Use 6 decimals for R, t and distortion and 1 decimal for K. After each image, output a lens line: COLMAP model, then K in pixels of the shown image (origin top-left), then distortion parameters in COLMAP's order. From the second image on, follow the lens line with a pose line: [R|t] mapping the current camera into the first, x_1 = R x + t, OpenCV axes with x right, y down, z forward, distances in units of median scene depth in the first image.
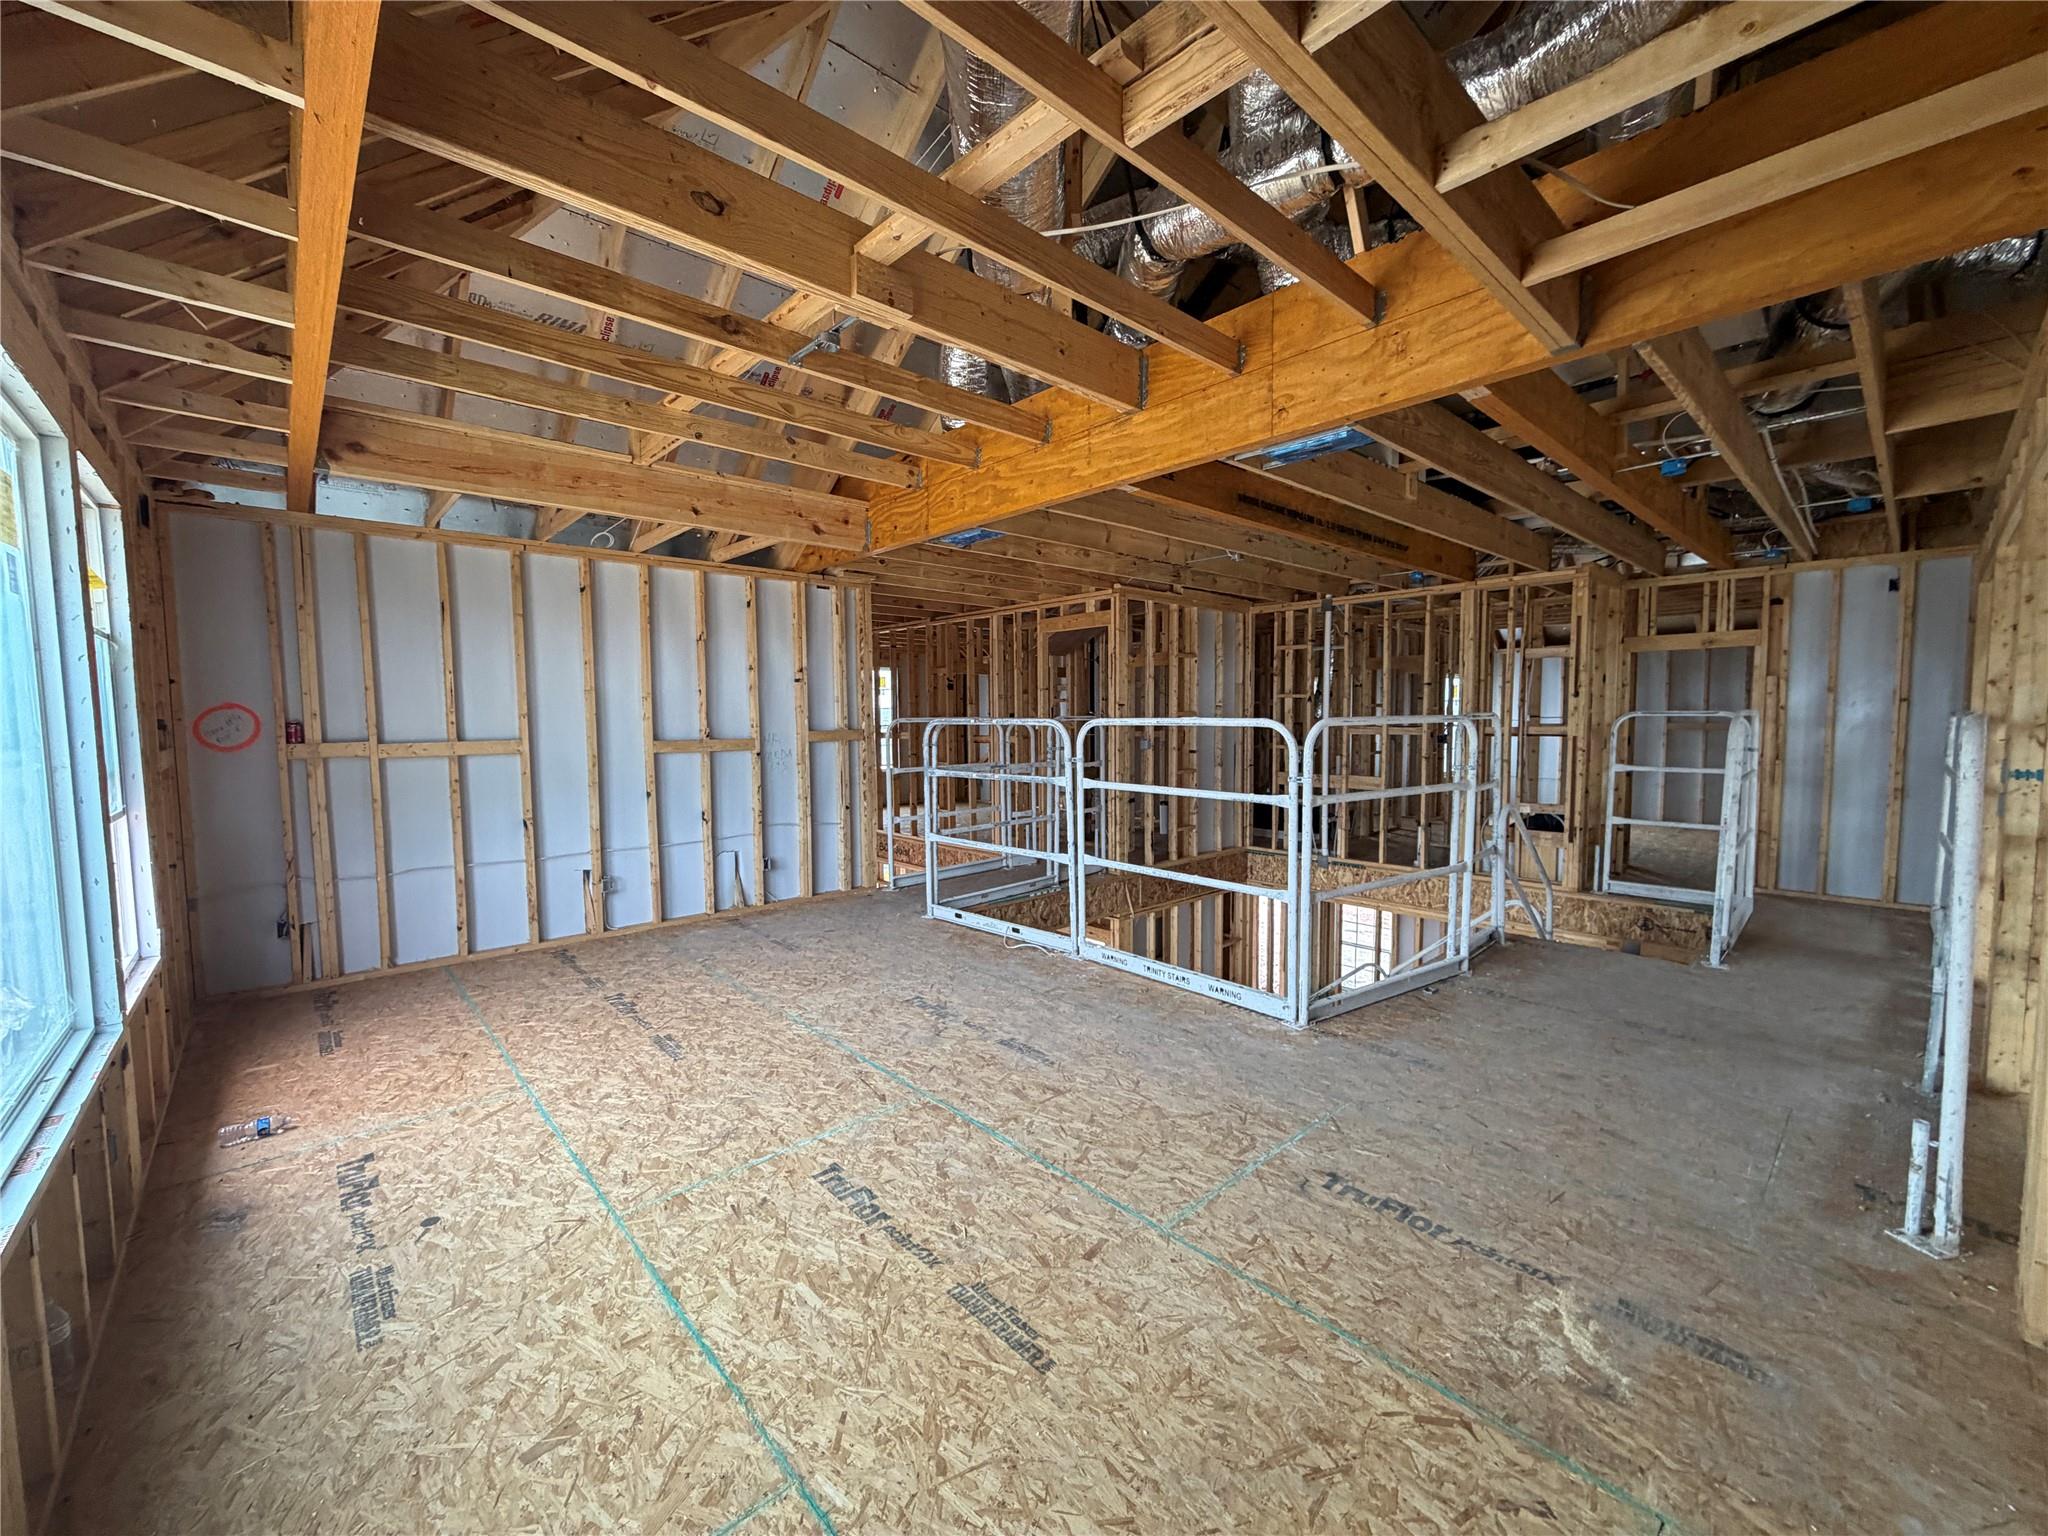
lens RADIAL K [[815.9, 0, 1019.6], [0, 815.9, 769.7], [0, 0, 1]] dist [-0.000092, -0.000096]
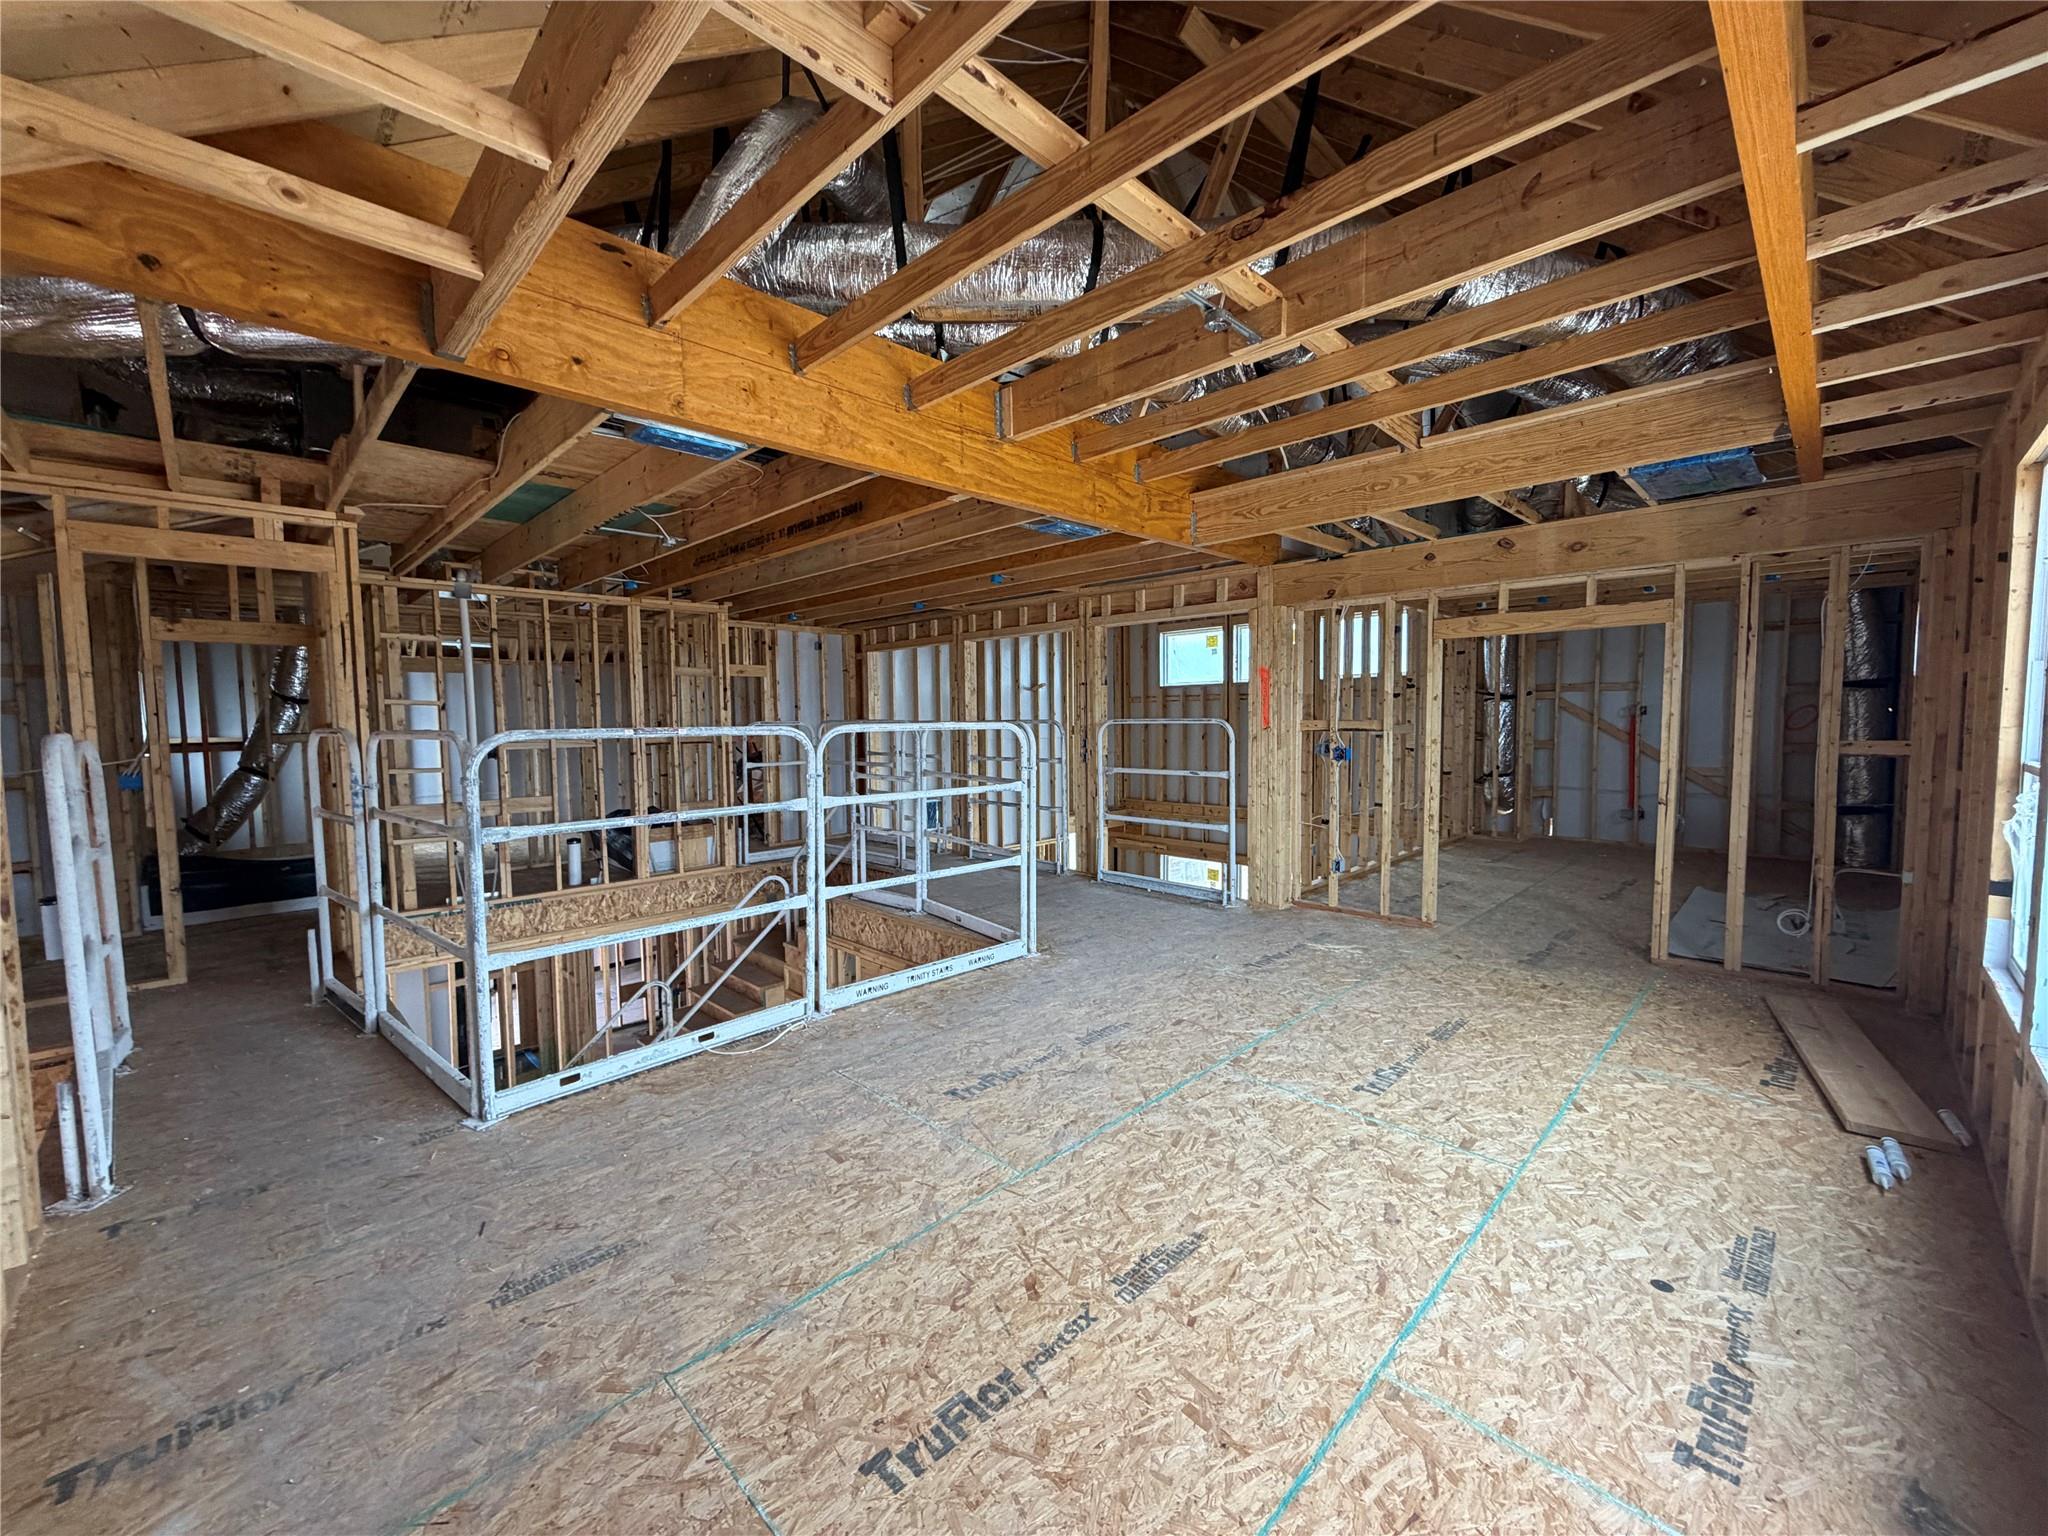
lens RADIAL K [[815.9, 0, 1019.6], [0, 815.9, 769.7], [0, 0, 1]] dist [-0.000092, -0.000096]
pose [[-0.041539, -0.055893, 0.997572, -0.649152], [0.079248, 0.995104, 0.059055, -0.042930], [-0.995989, 0.081508, -0.036906, 0.708400]]
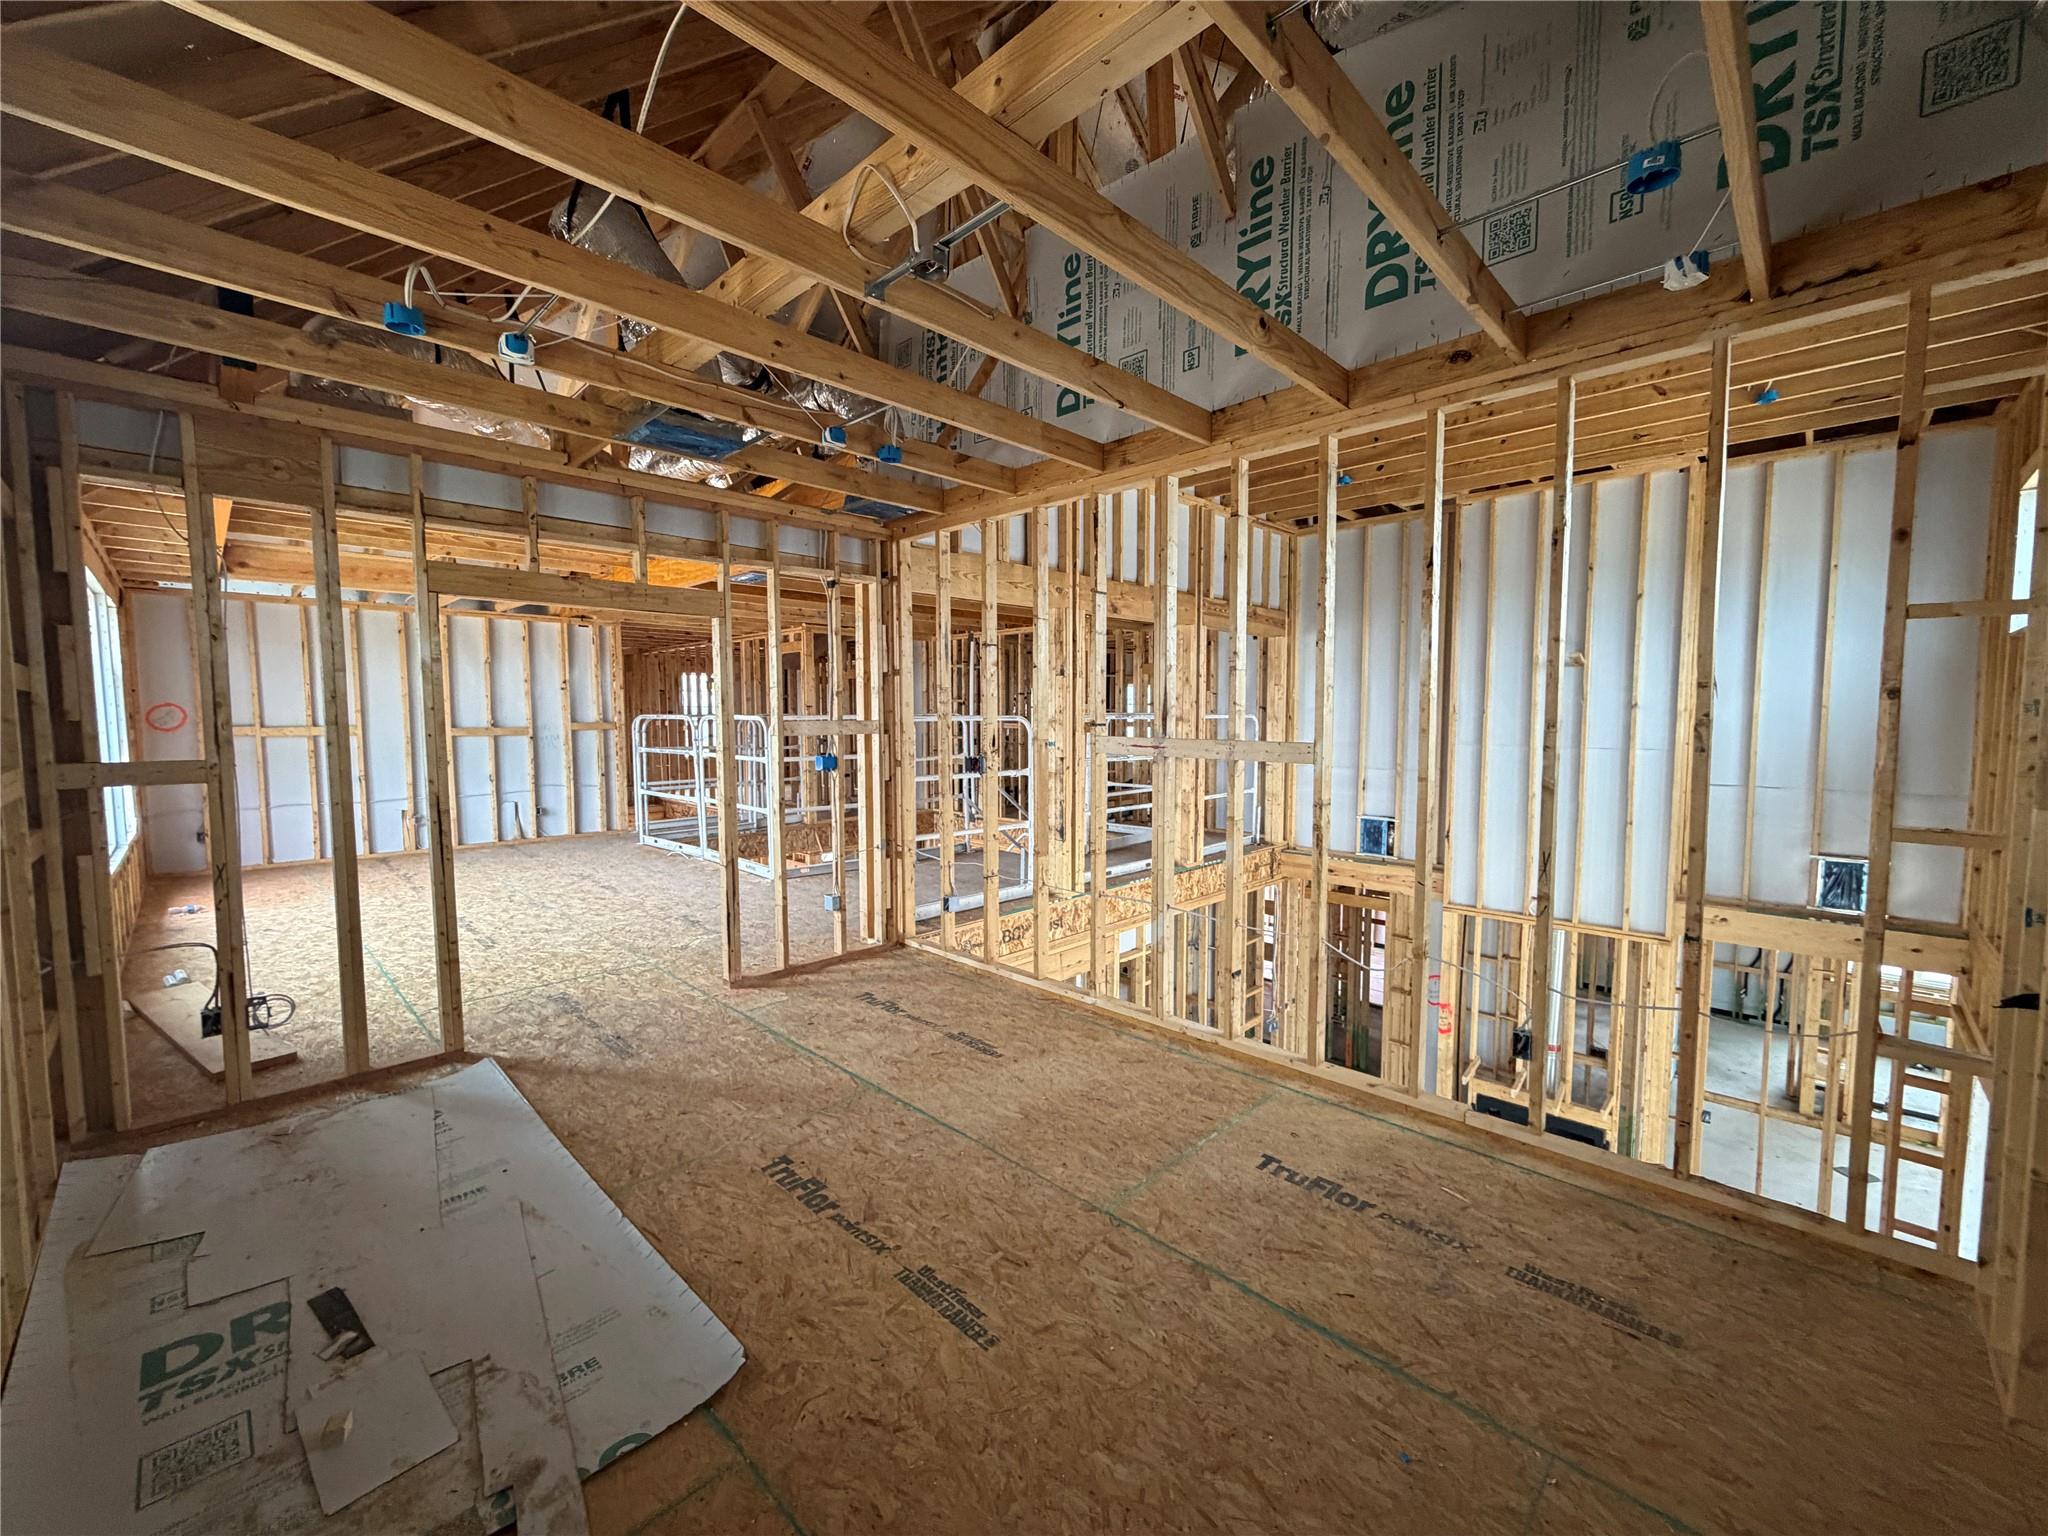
lens RADIAL K [[814.6, 0, 1024.0], [0, 814.6, 768.0], [0, 0, 1]] dist [0.001586, -0.002780]
pose [[0.998521, 0.005663, 0.054078, 0.552748], [-0.005957, 0.999968, 0.005277, 0.026156], [-0.054046, -0.005591, 0.998523, -0.605057]]
